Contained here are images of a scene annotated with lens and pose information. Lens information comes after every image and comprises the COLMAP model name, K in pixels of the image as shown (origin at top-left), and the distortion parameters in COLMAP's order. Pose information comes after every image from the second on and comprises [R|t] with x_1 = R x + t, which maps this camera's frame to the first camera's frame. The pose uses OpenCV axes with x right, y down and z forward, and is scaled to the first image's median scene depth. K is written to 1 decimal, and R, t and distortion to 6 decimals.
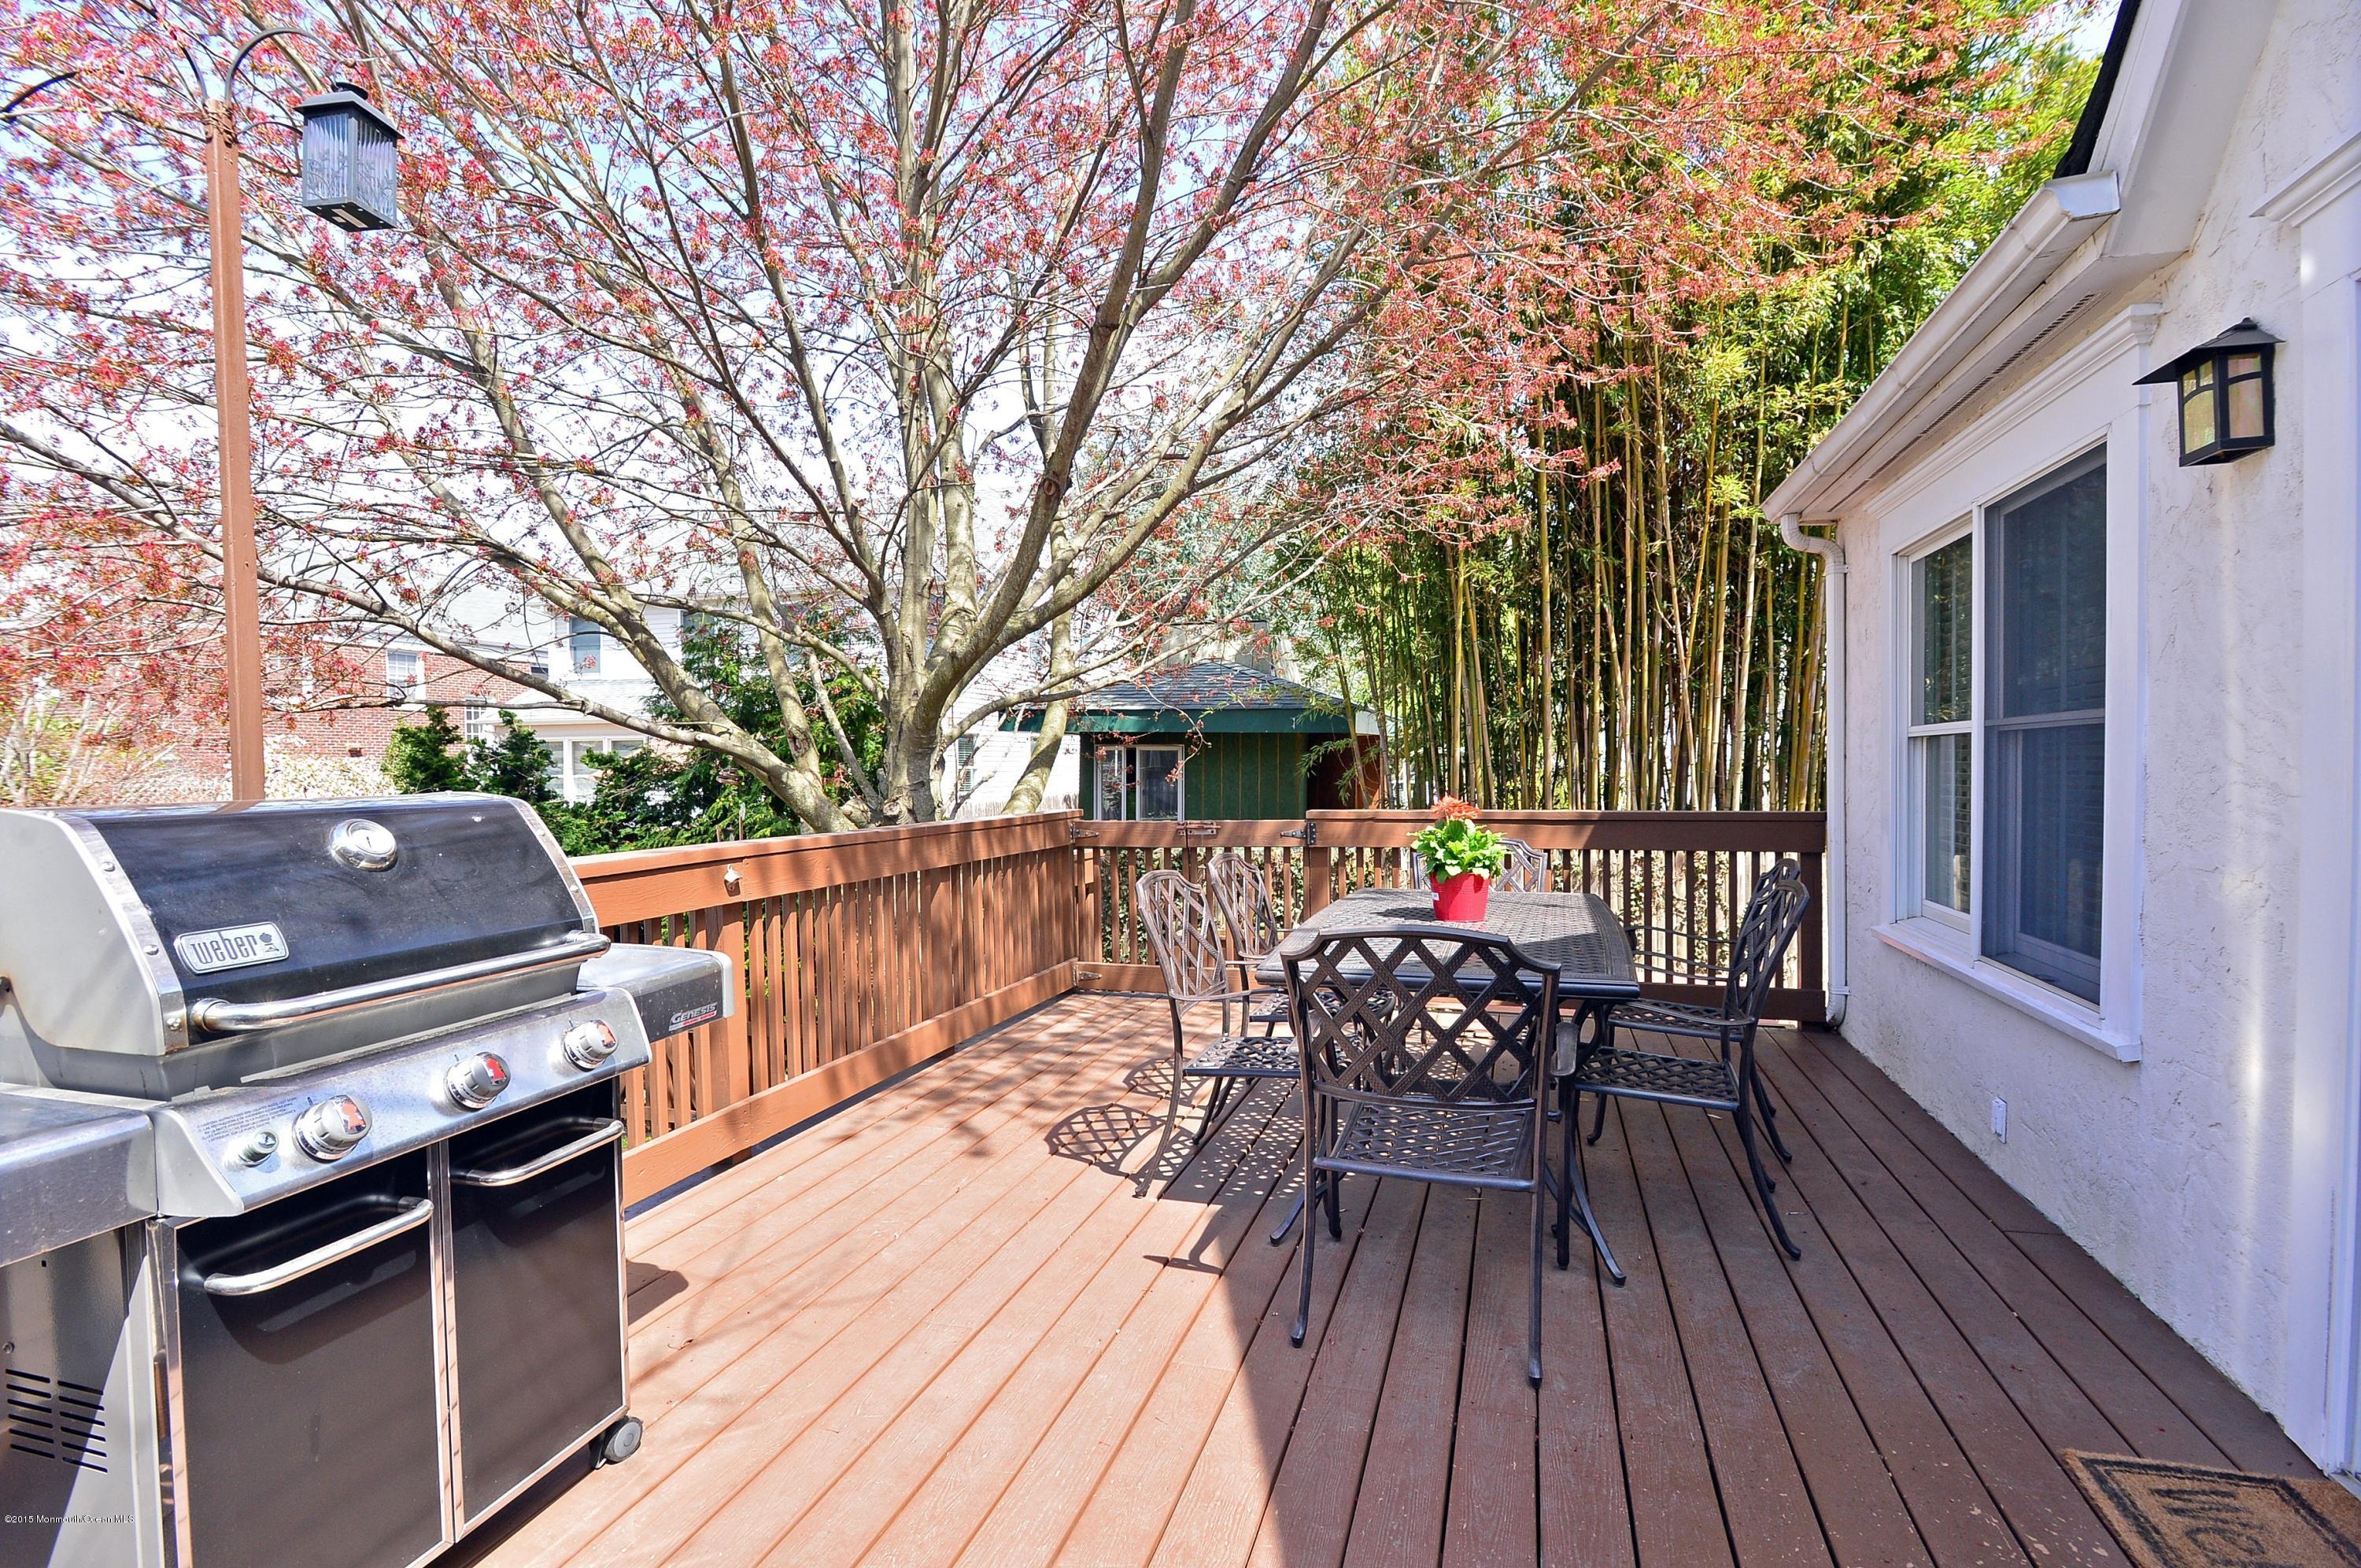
lens RADIAL K [[1142.4, 0, 1180.5], [0, 1142.4, 784.0], [0, 0, 1]] dist [-0.017315, -0.002135]
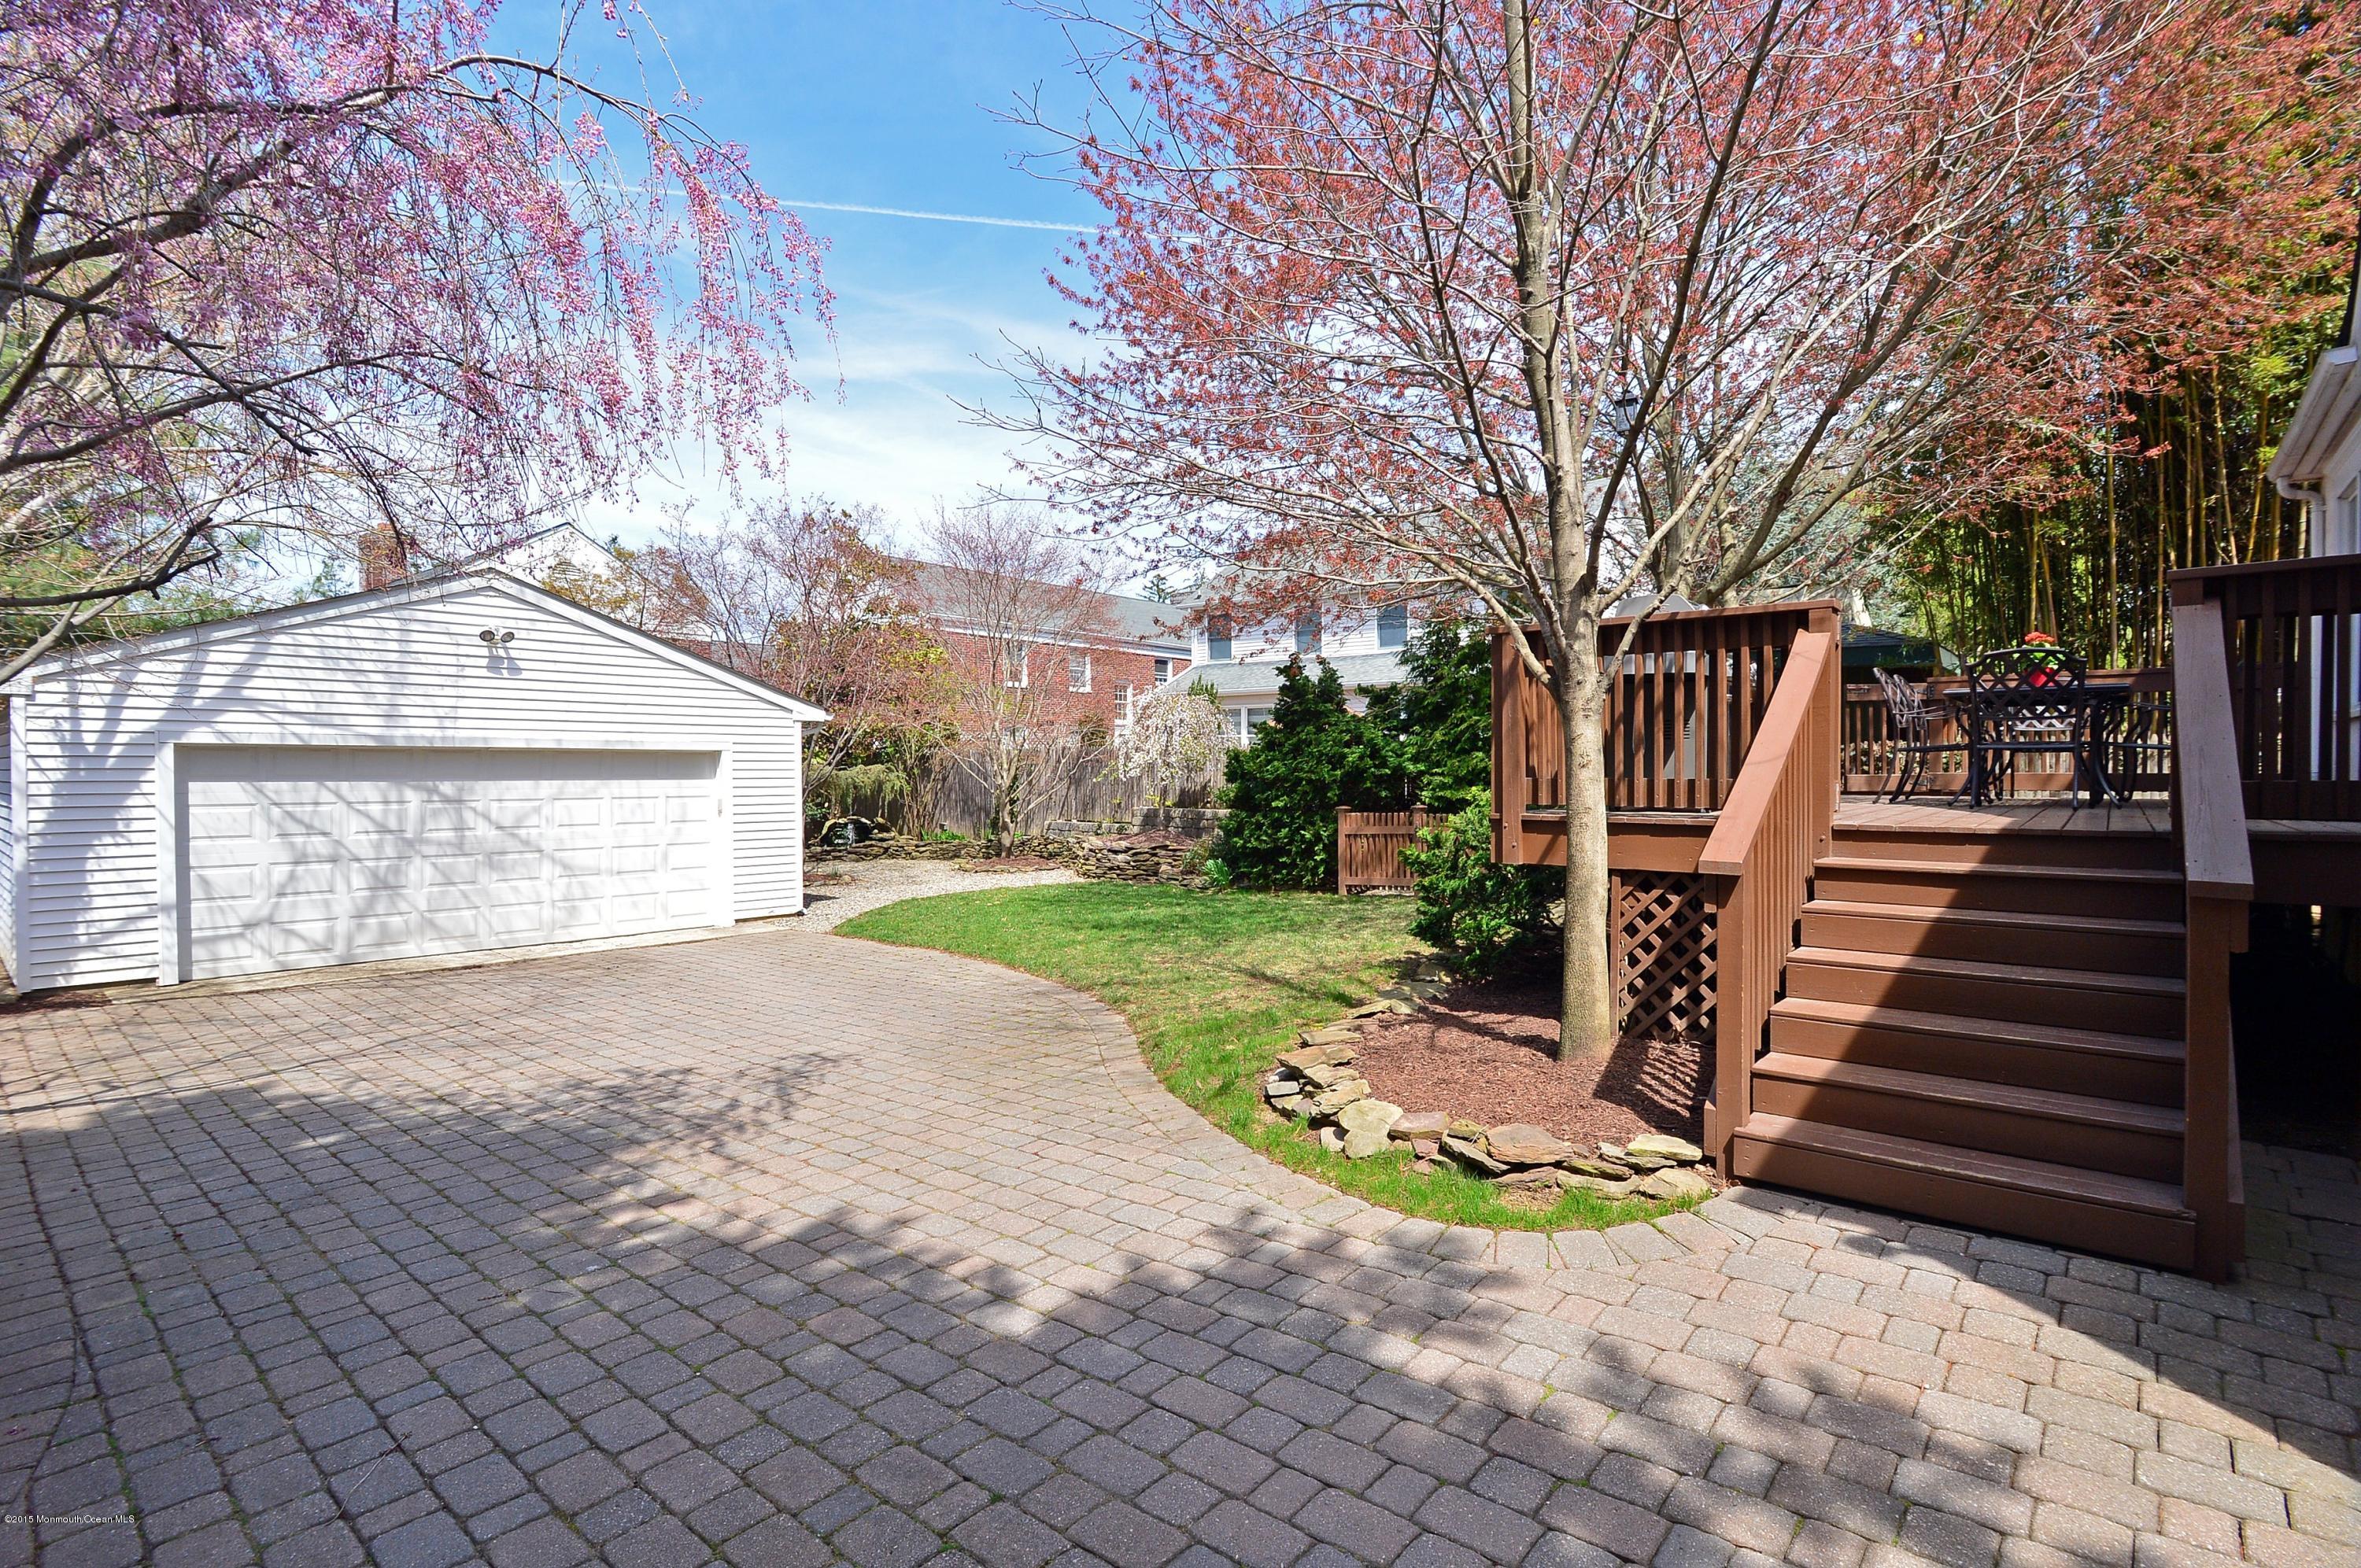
lens RADIAL K [[1142.4, 0, 1180.5], [0, 1142.4, 784.0], [0, 0, 1]] dist [-0.017315, -0.002135]
pose [[0.924617, 0.014037, -0.380639, -0.179529], [-0.014774, 0.999890, 0.000986, 0.129710], [0.380611, 0.004712, 0.924723, -0.624977]]
